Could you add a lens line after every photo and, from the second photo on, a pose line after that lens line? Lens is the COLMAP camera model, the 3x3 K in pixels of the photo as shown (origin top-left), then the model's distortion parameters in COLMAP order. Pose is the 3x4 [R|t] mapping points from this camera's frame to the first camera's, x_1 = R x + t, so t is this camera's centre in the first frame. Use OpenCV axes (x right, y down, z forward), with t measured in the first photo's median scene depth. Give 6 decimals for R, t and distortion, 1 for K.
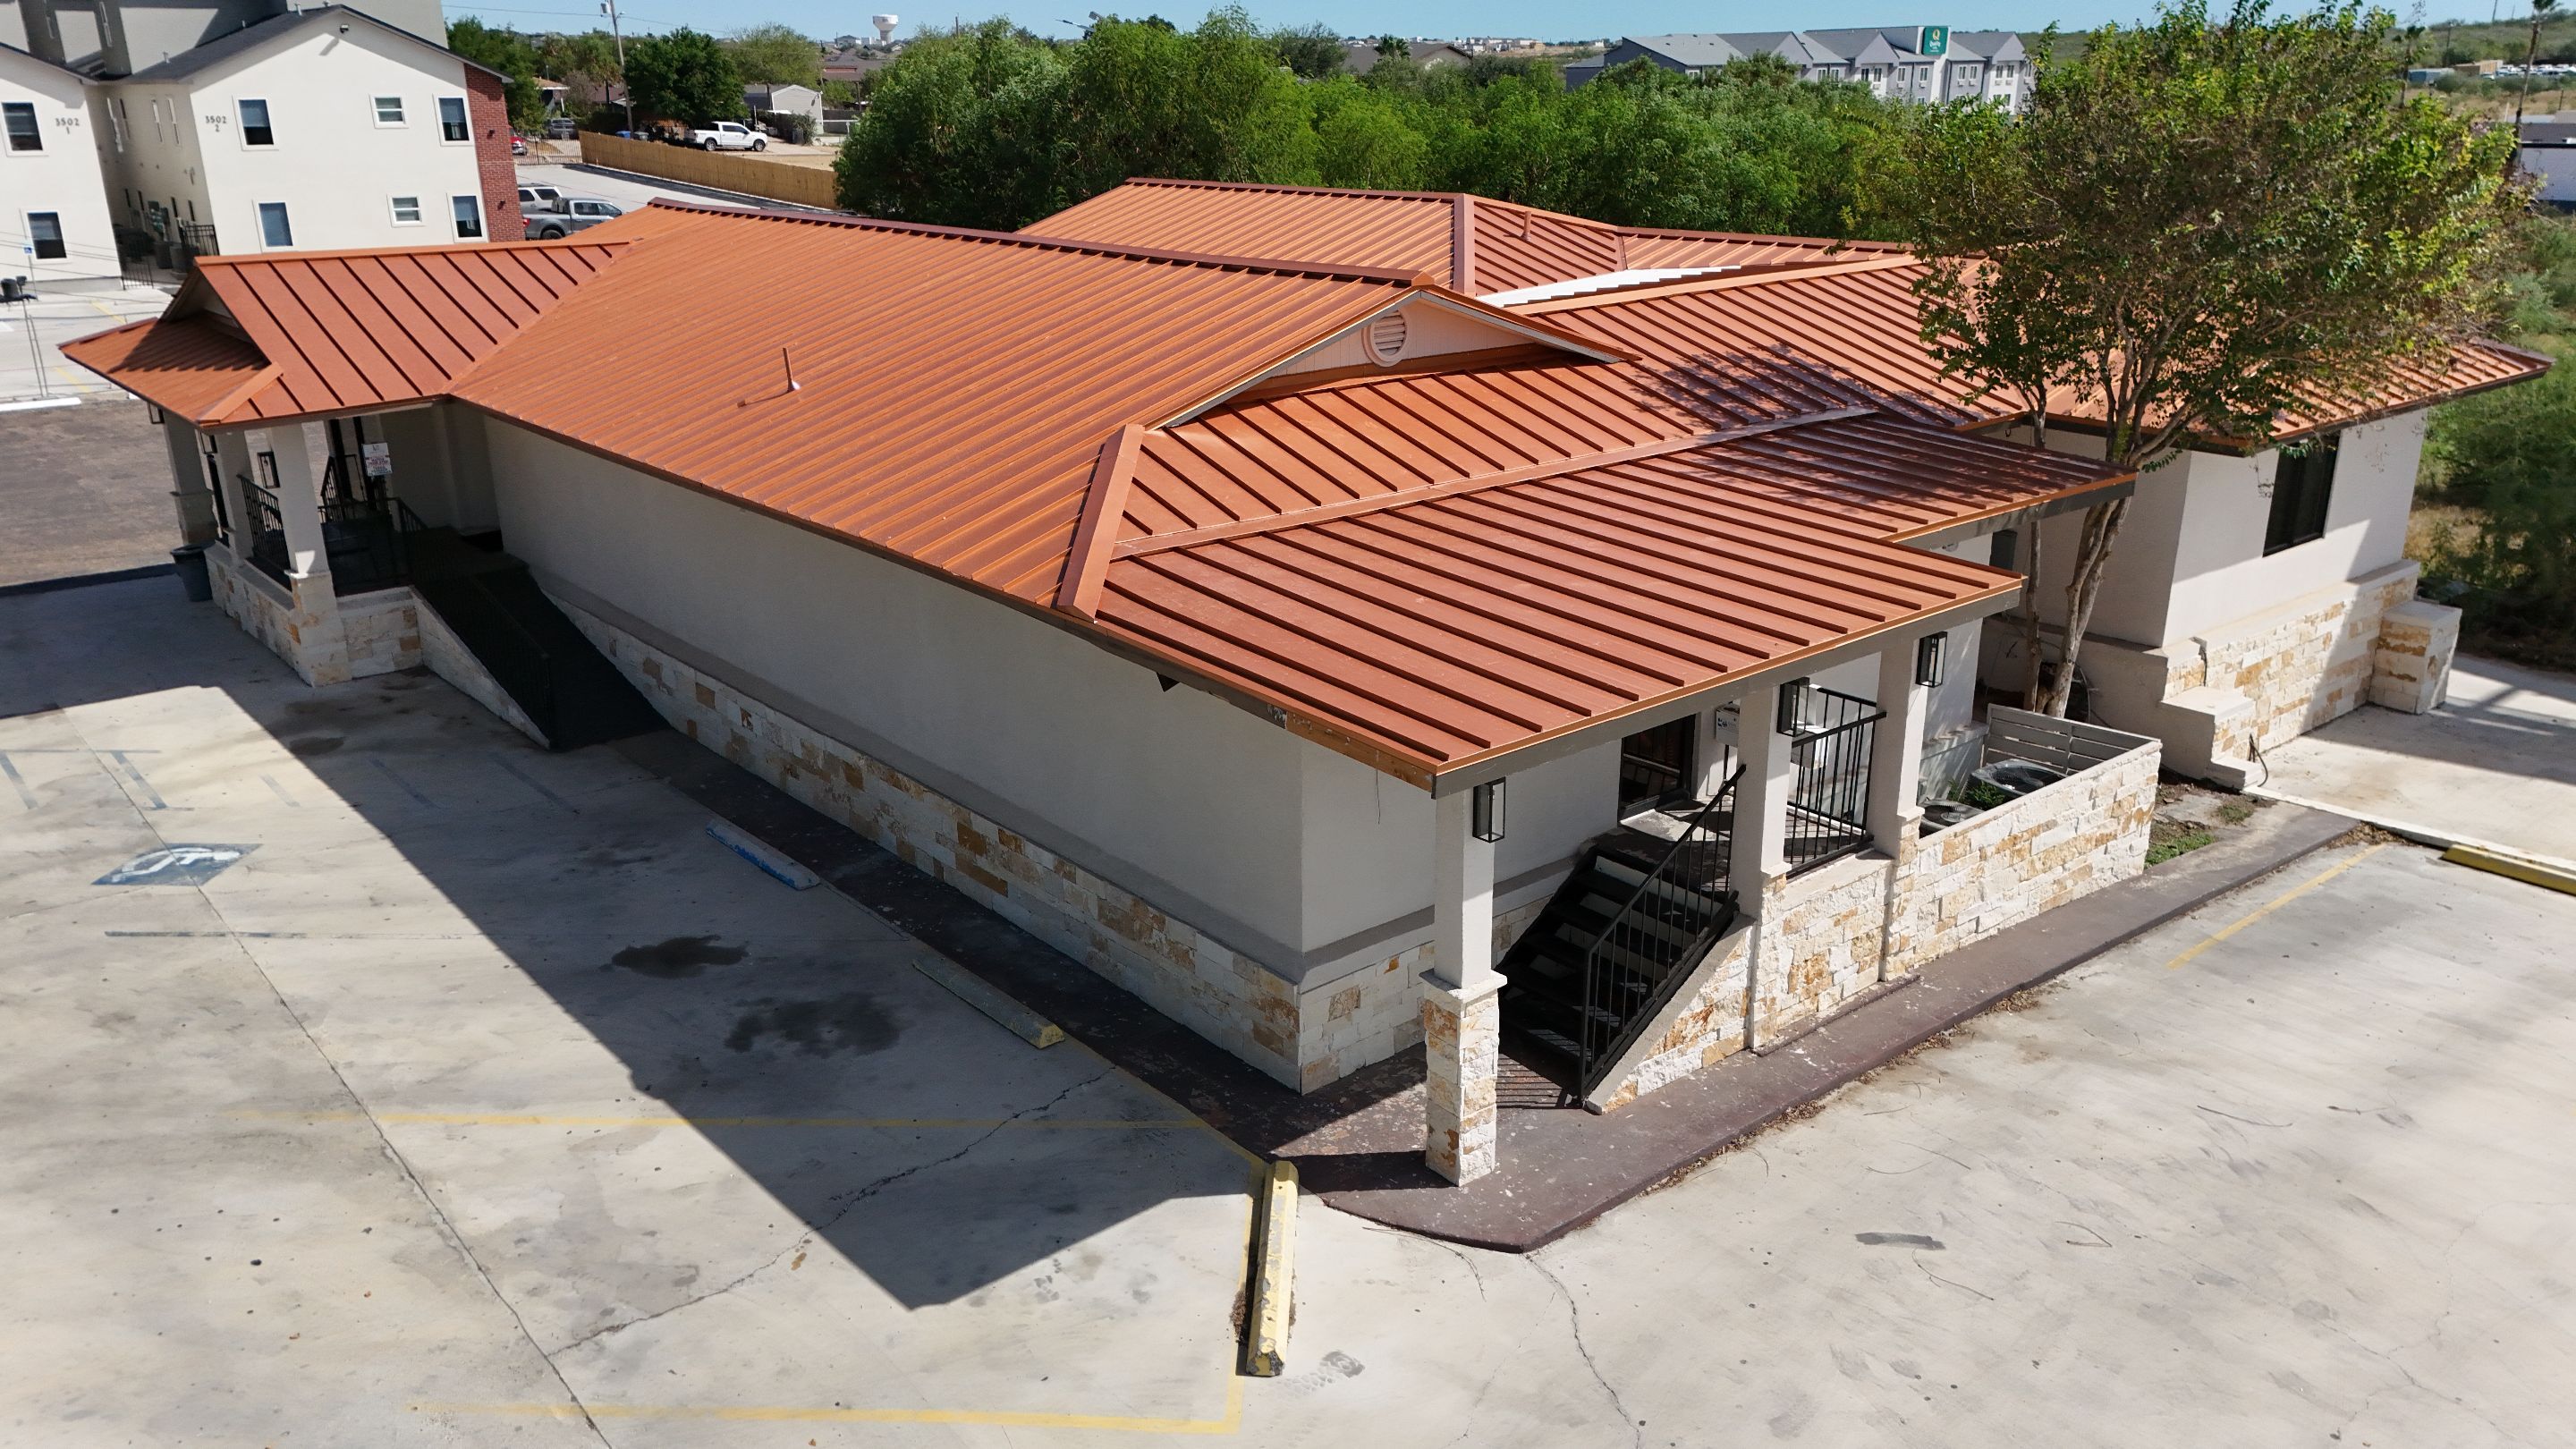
lens RADIAL K [[1907.3, 0, 1289.5], [0, 1907.3, 725.9], [0, 0, 1]] dist [0.065556, -0.062954]
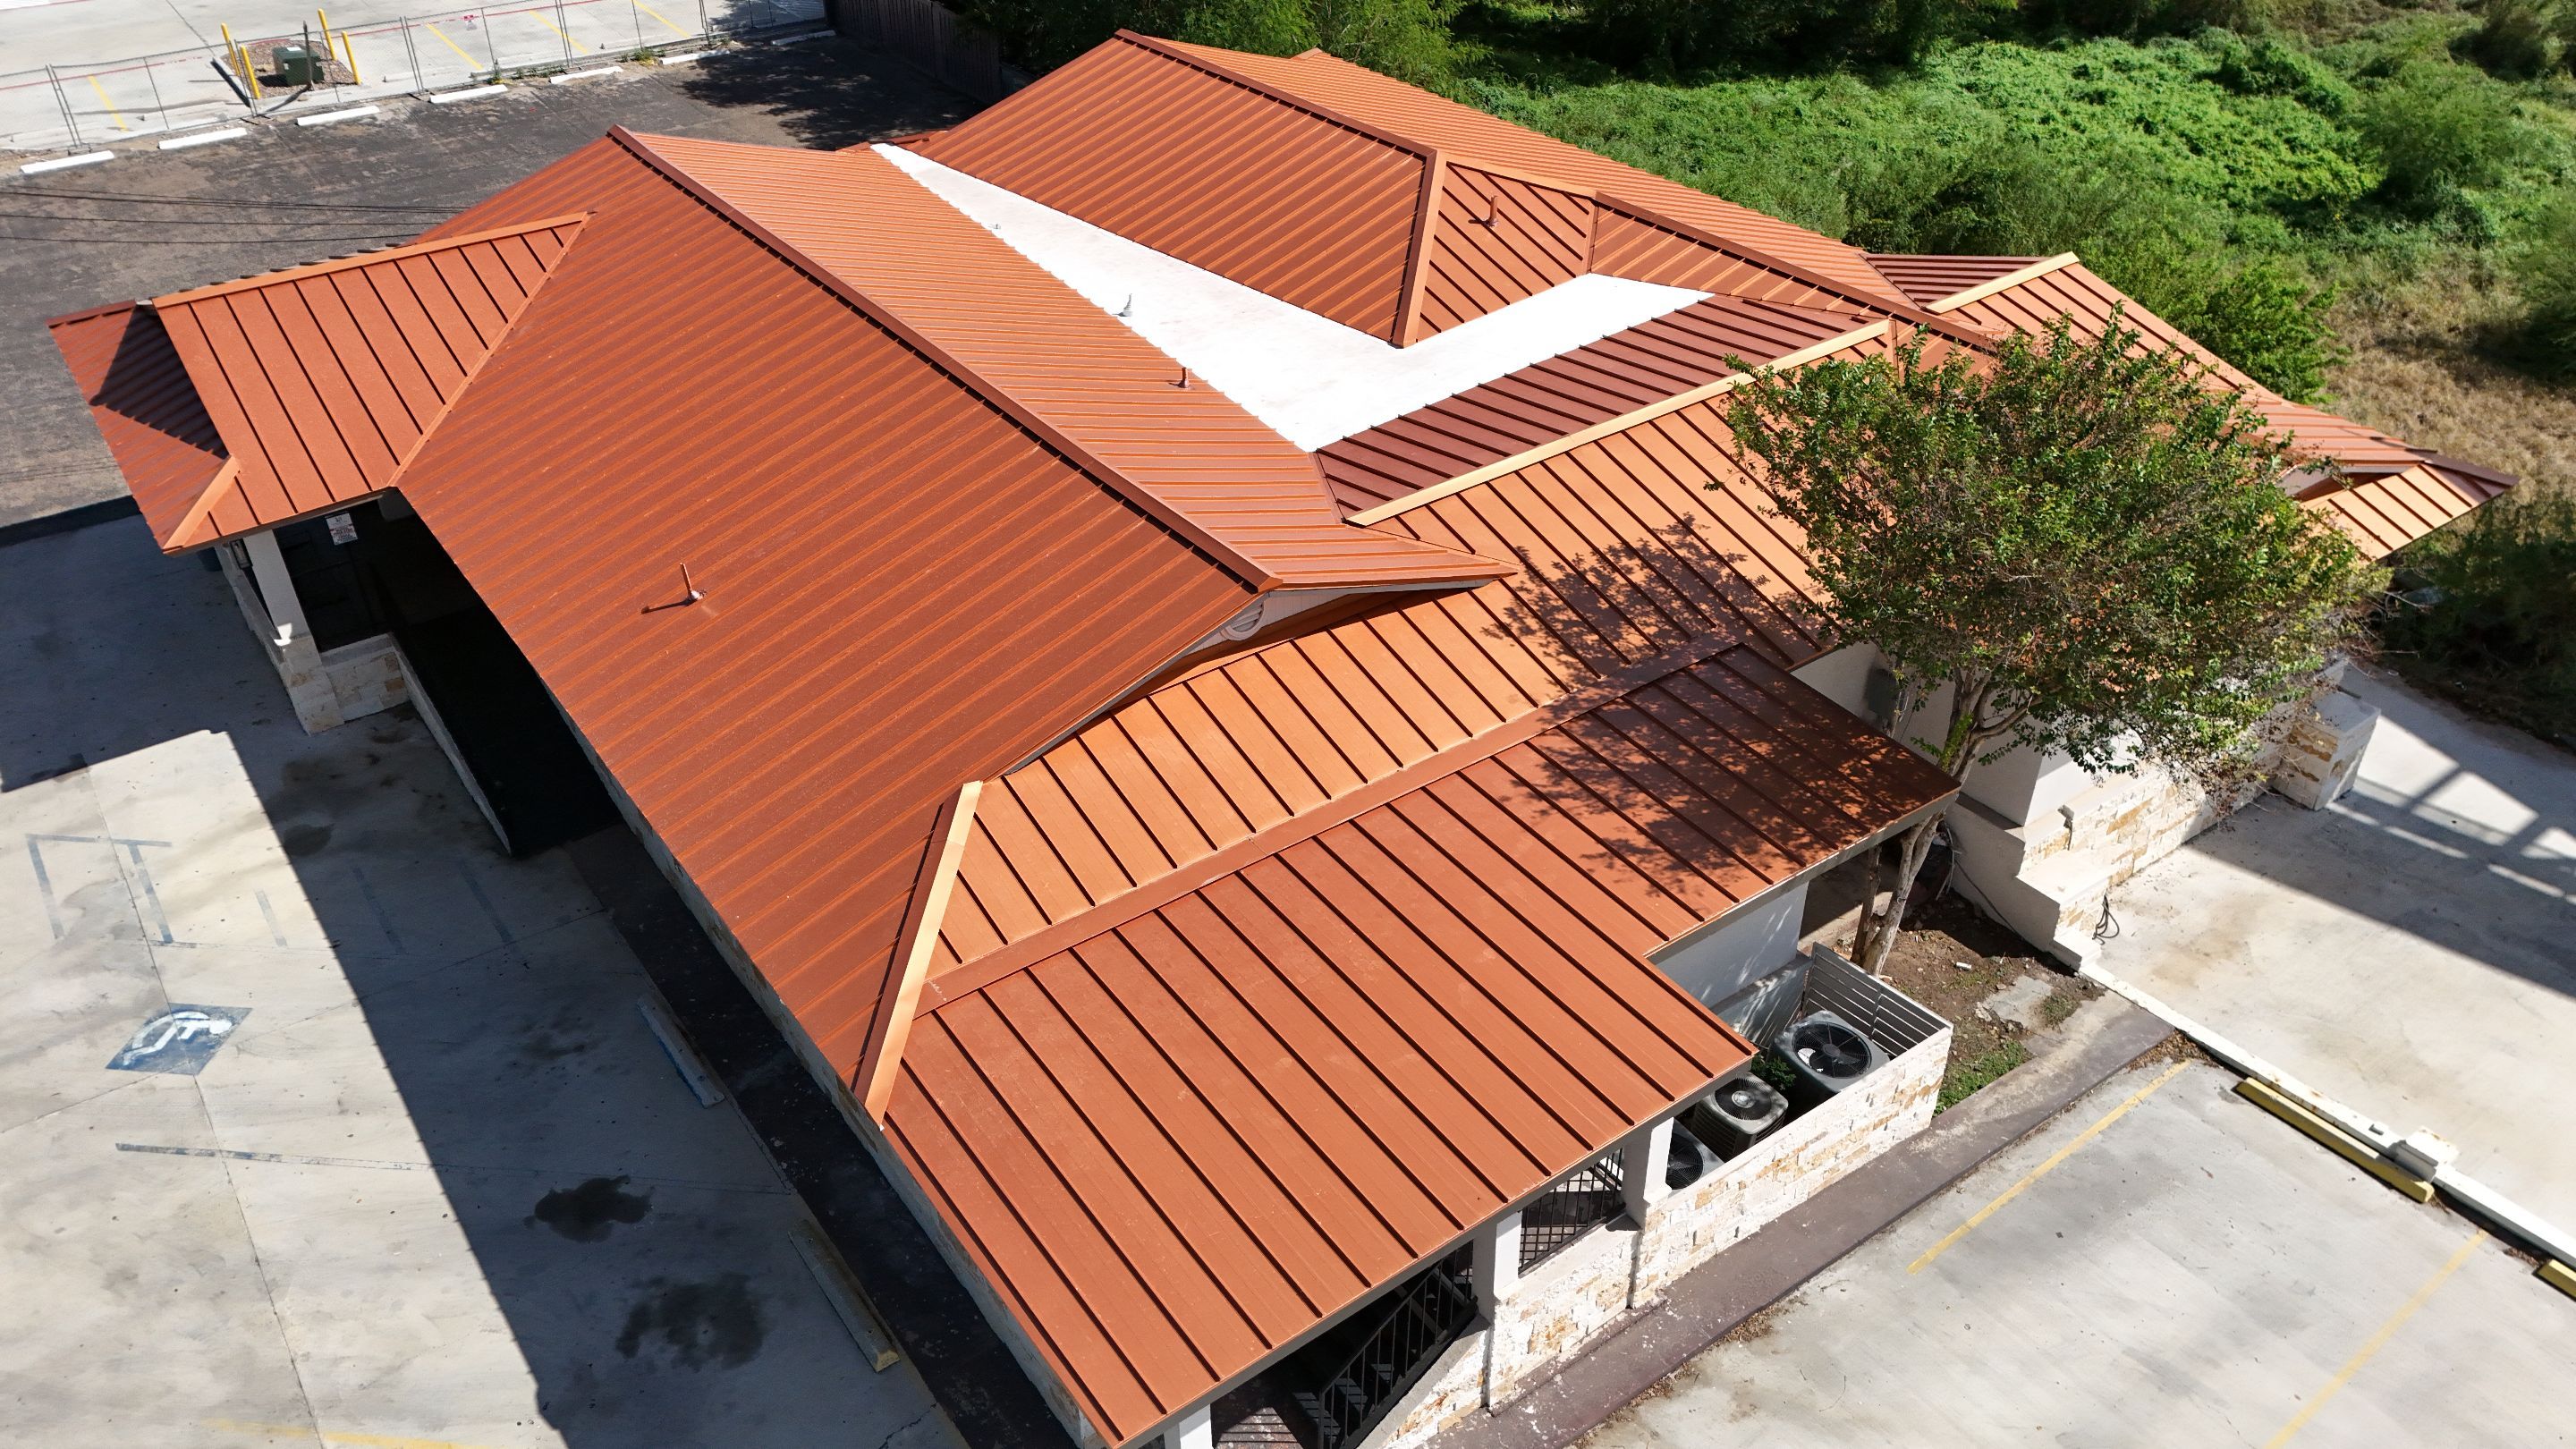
lens RADIAL K [[1907.3, 0, 1291.7], [0, 1907.3, 721.1], [0, 0, 1]] dist [0.065556, -0.062954]
pose [[0.997417, 0.037072, -0.061515, 0.130648], [-0.018951, 0.961980, 0.272460, -0.391627], [0.069277, -0.270591, 0.960199, -0.001543]]
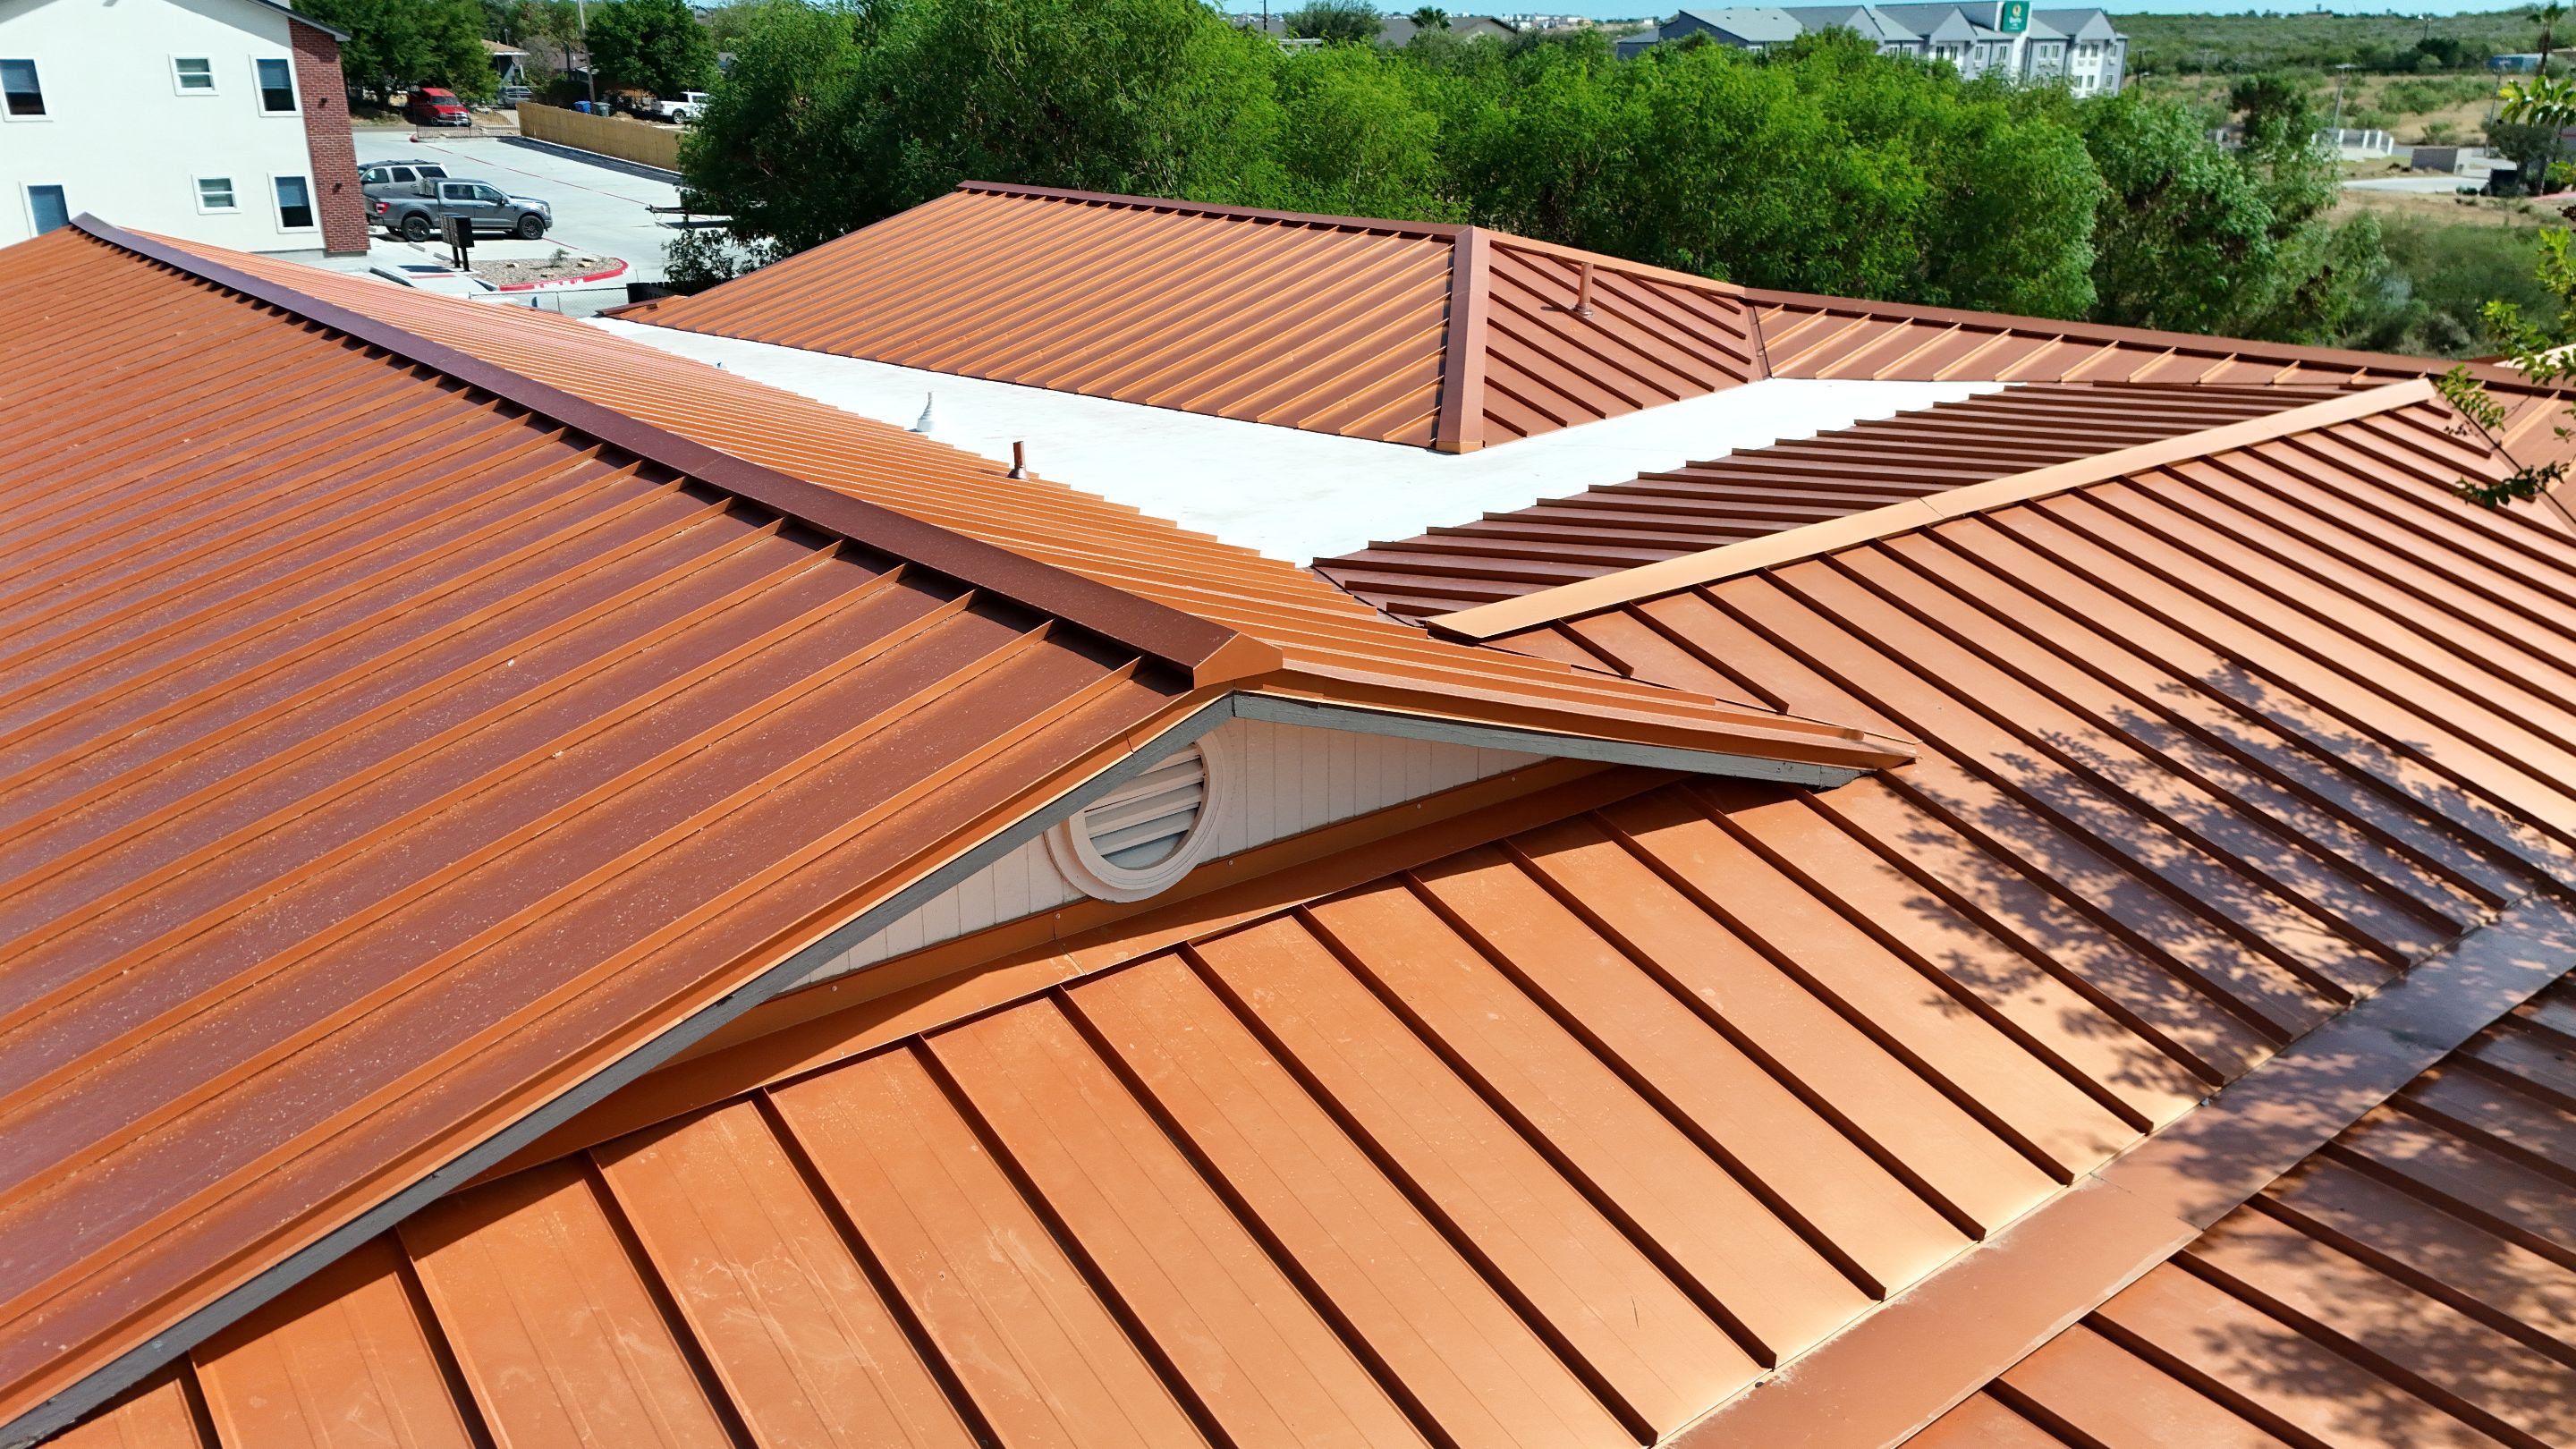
lens RADIAL K [[1907.3, 0, 1297.5], [0, 1907.3, 716.0], [0, 0, 1]] dist [0.065556, -0.062954]
pose [[0.999788, 0.014235, -0.014863, 0.073806], [-0.014138, 0.999878, 0.006649, -0.202400], [0.014956, -0.006438, 0.999867, 0.641663]]
